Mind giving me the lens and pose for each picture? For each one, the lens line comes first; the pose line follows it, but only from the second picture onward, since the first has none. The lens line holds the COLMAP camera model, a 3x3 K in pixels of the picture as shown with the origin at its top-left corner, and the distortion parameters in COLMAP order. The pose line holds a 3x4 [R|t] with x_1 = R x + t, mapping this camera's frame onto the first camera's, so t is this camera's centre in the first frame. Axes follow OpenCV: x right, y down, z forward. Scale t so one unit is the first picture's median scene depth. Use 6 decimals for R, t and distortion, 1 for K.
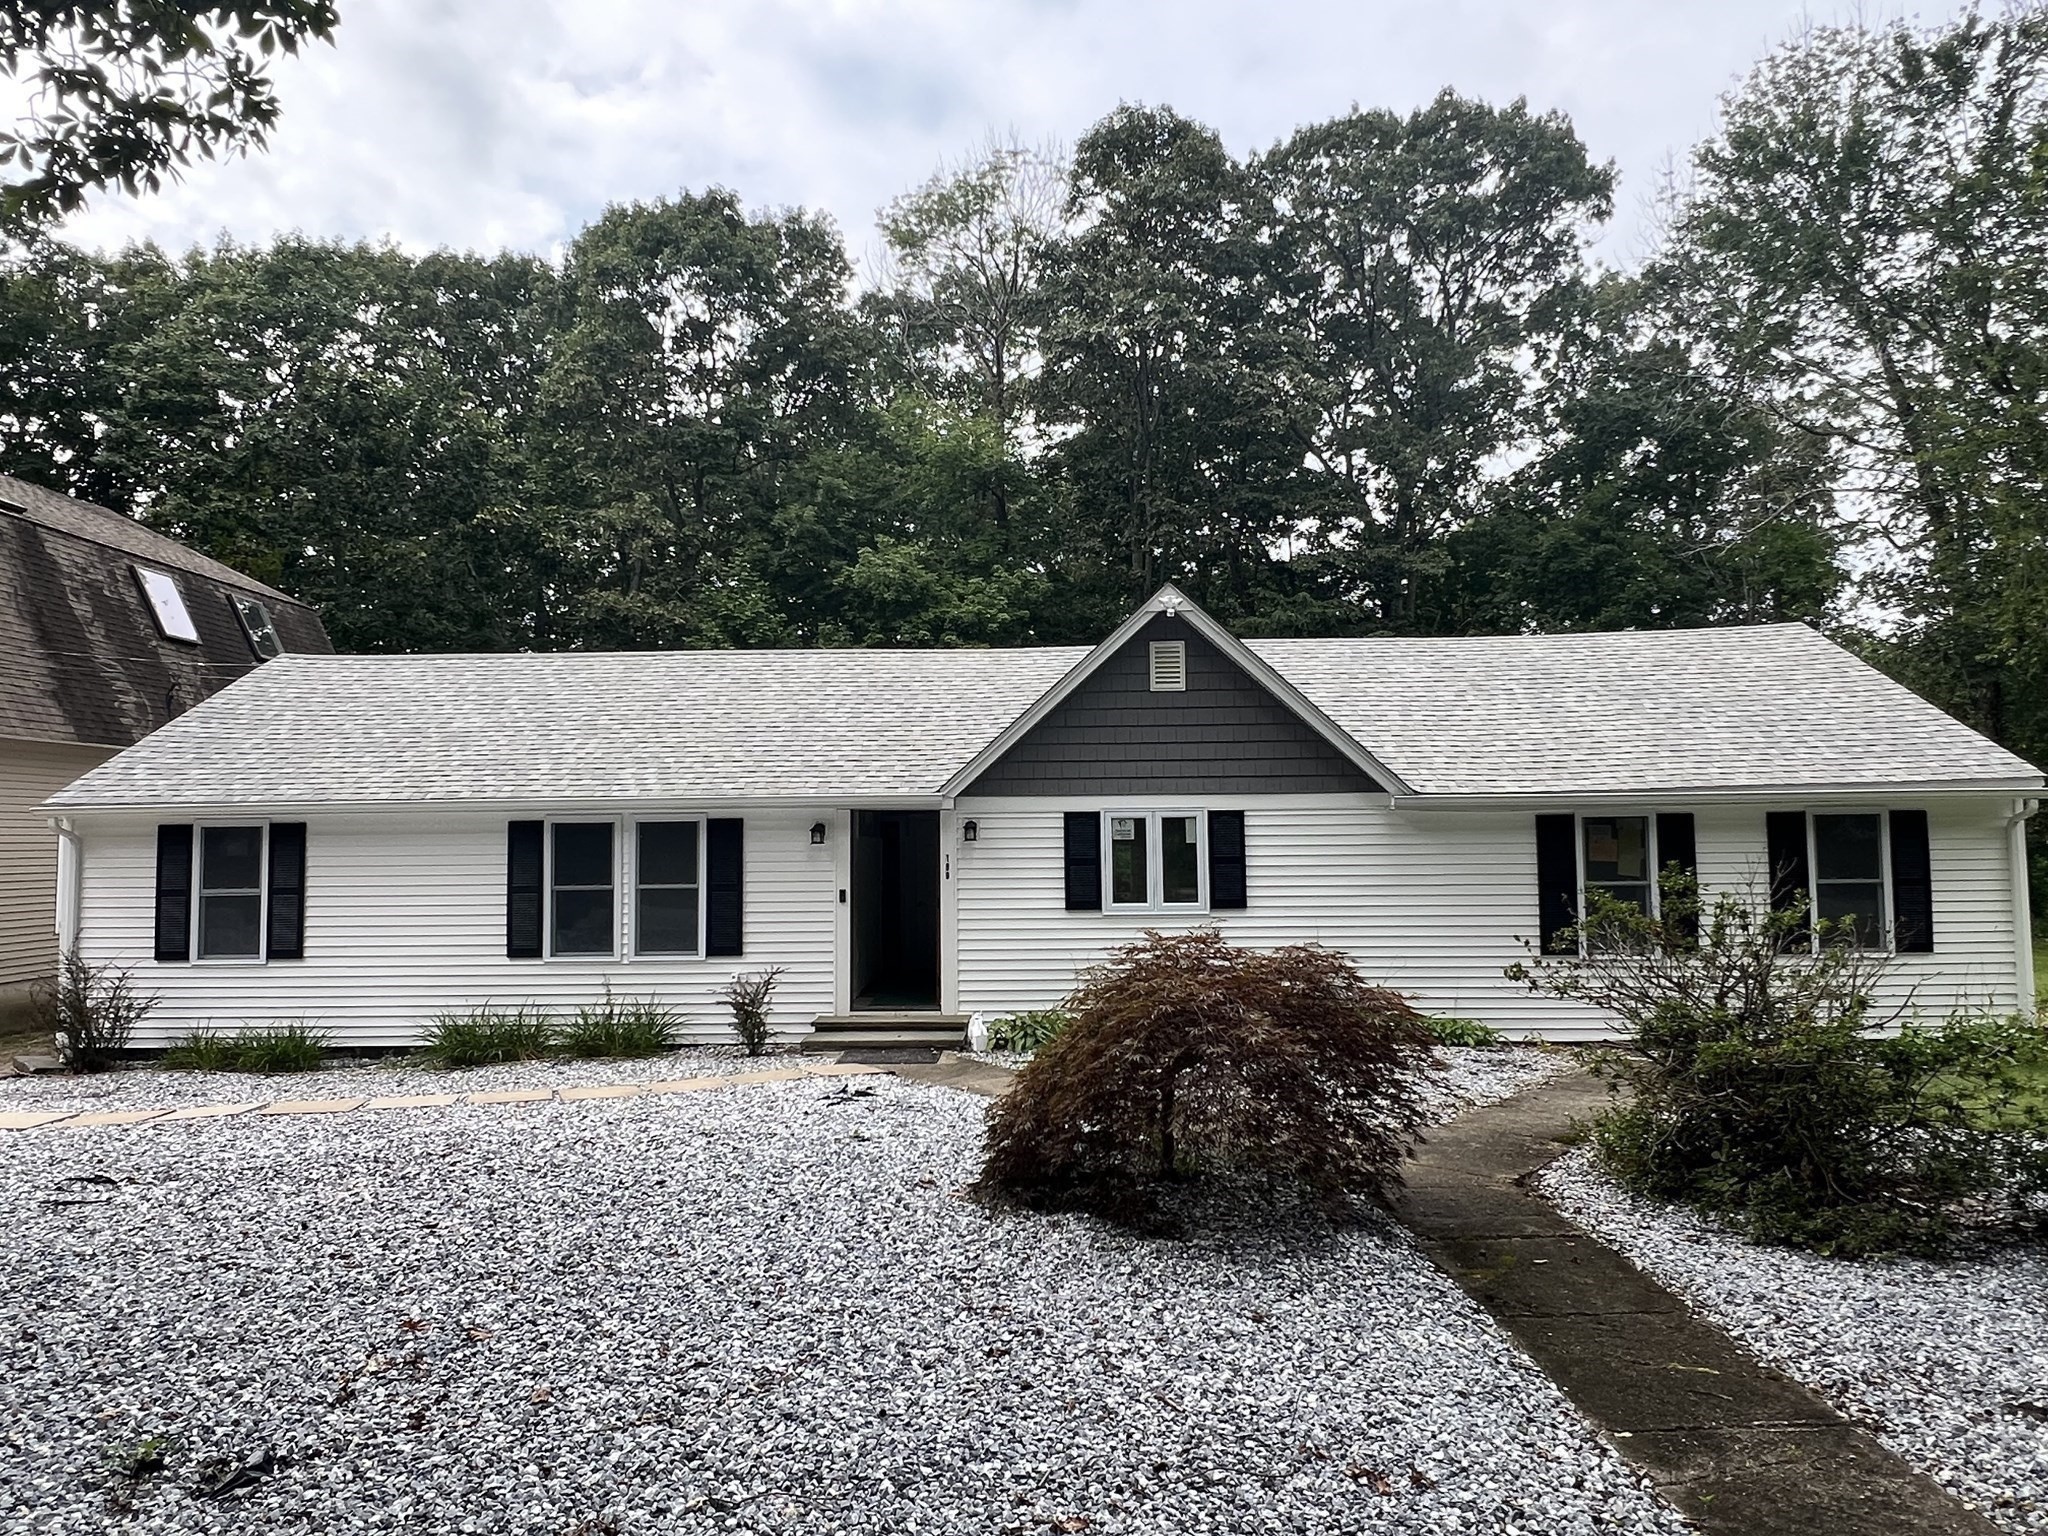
lens RADIAL K [[1282.2, 0, 1024.0], [0, 1282.2, 768.0], [0, 0, 1]] dist [-0.003100, -0.000540]
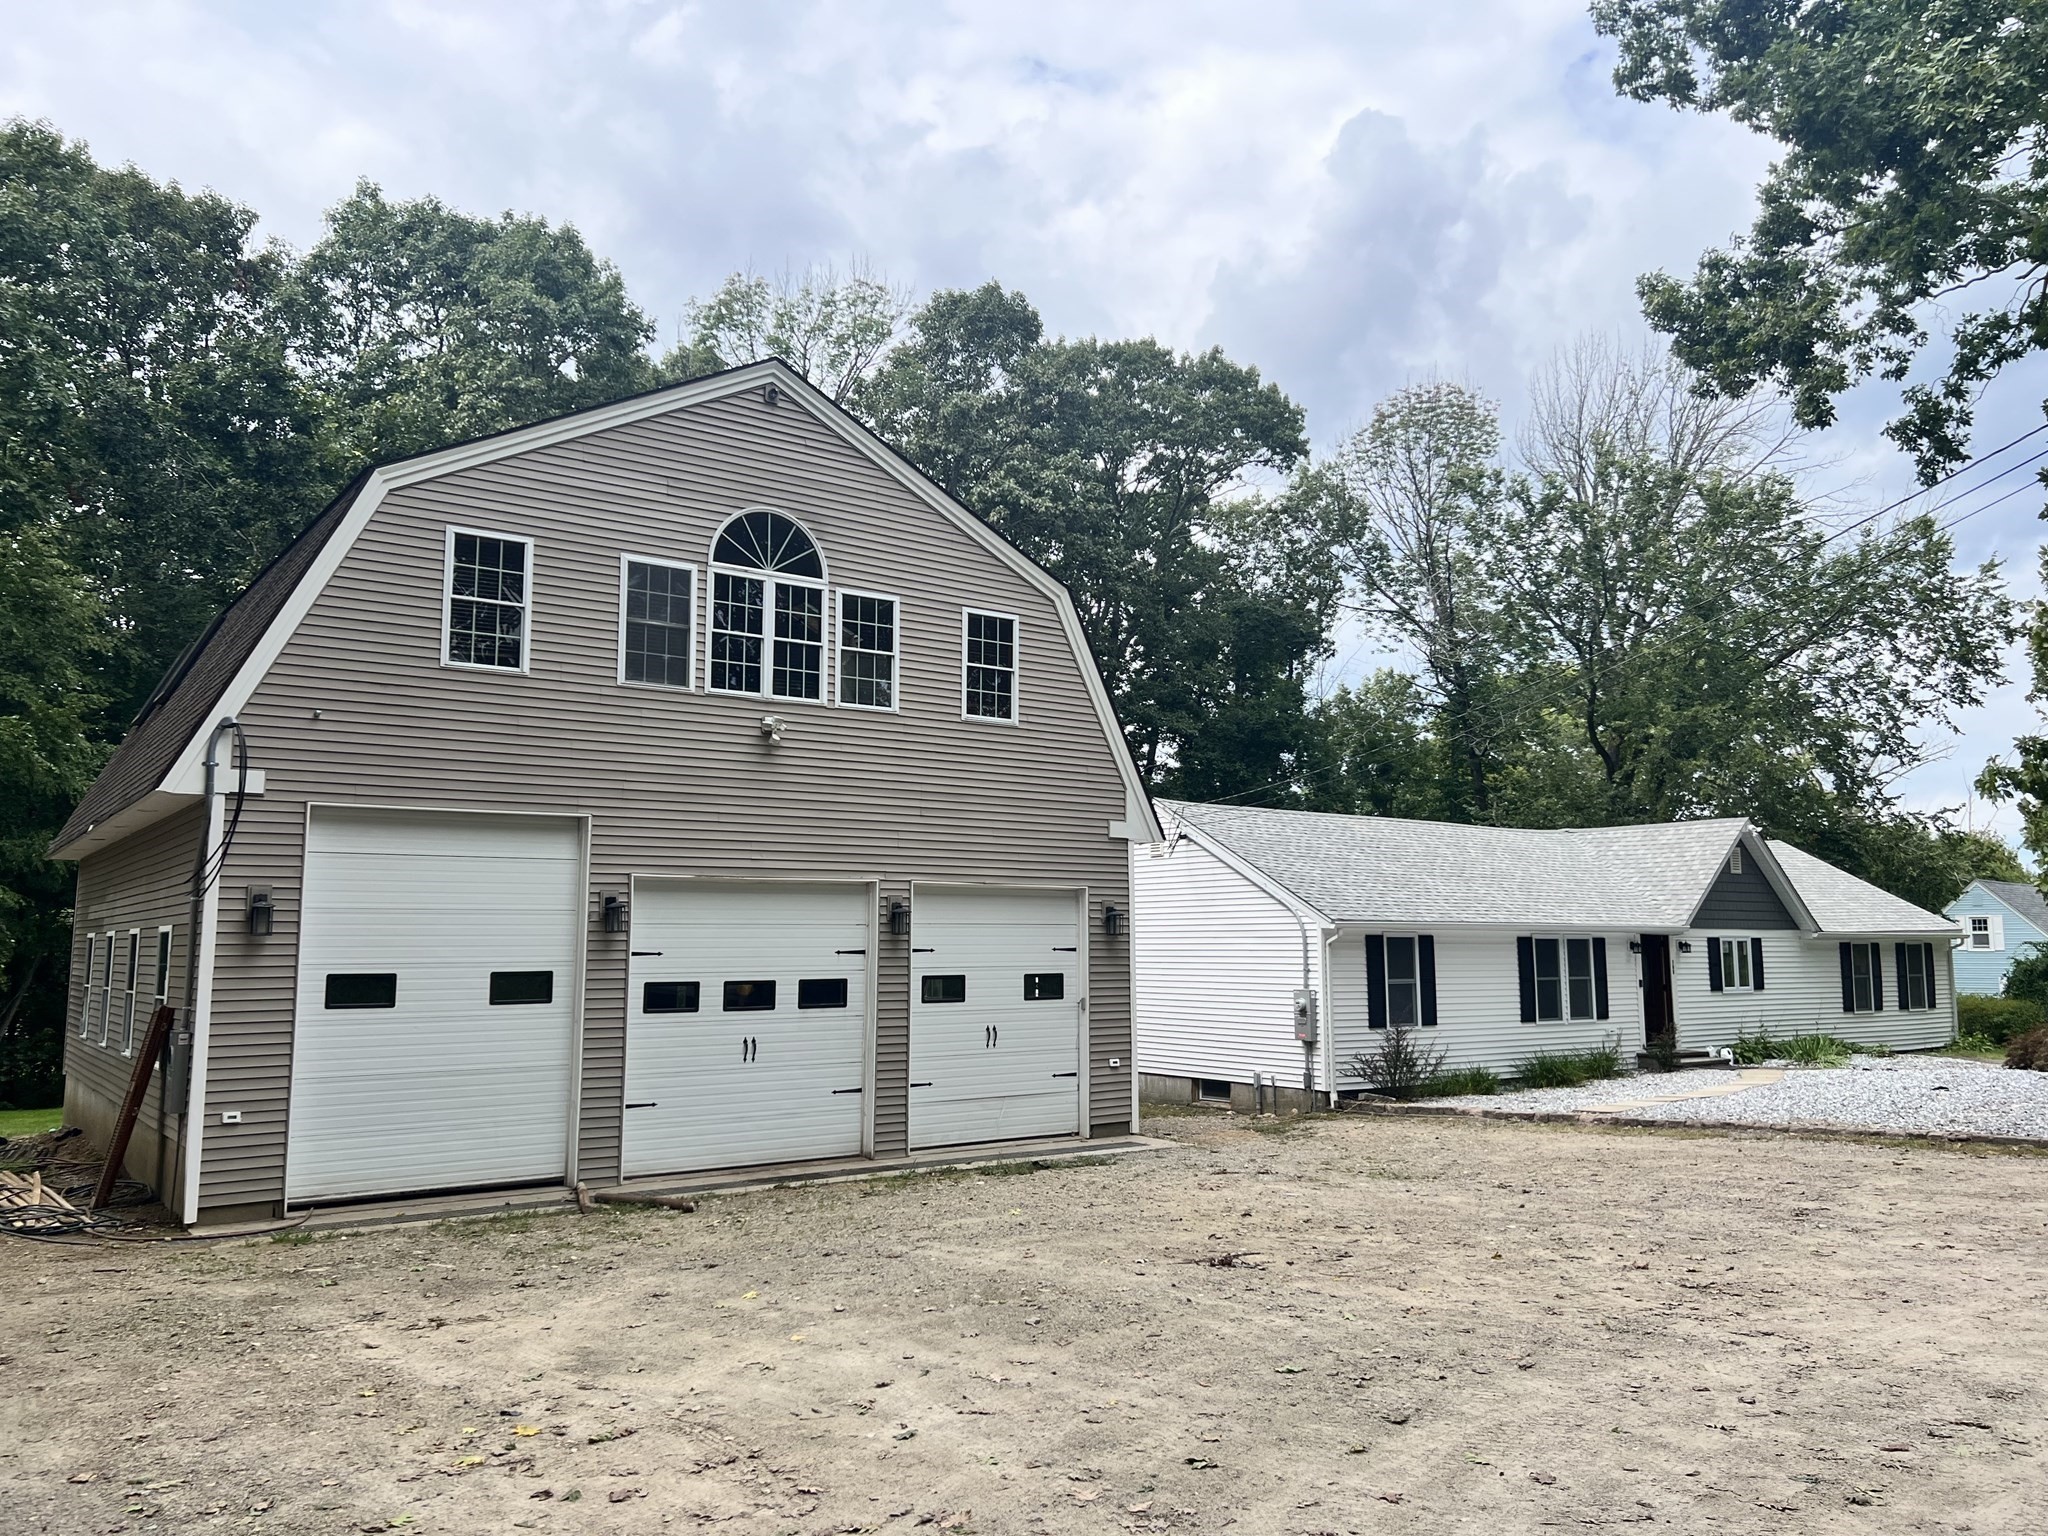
lens RADIAL K [[1522.3, 0, 1024.0], [0, 1522.3, 768.0], [0, 0, 1]] dist [0.001781, 0.000101]
pose [[0.795586, 0.083557, 0.600051, -2.077031], [-0.046320, 0.995934, -0.077269, 0.007007], [-0.604068, 0.033680, 0.796221, -0.158991]]
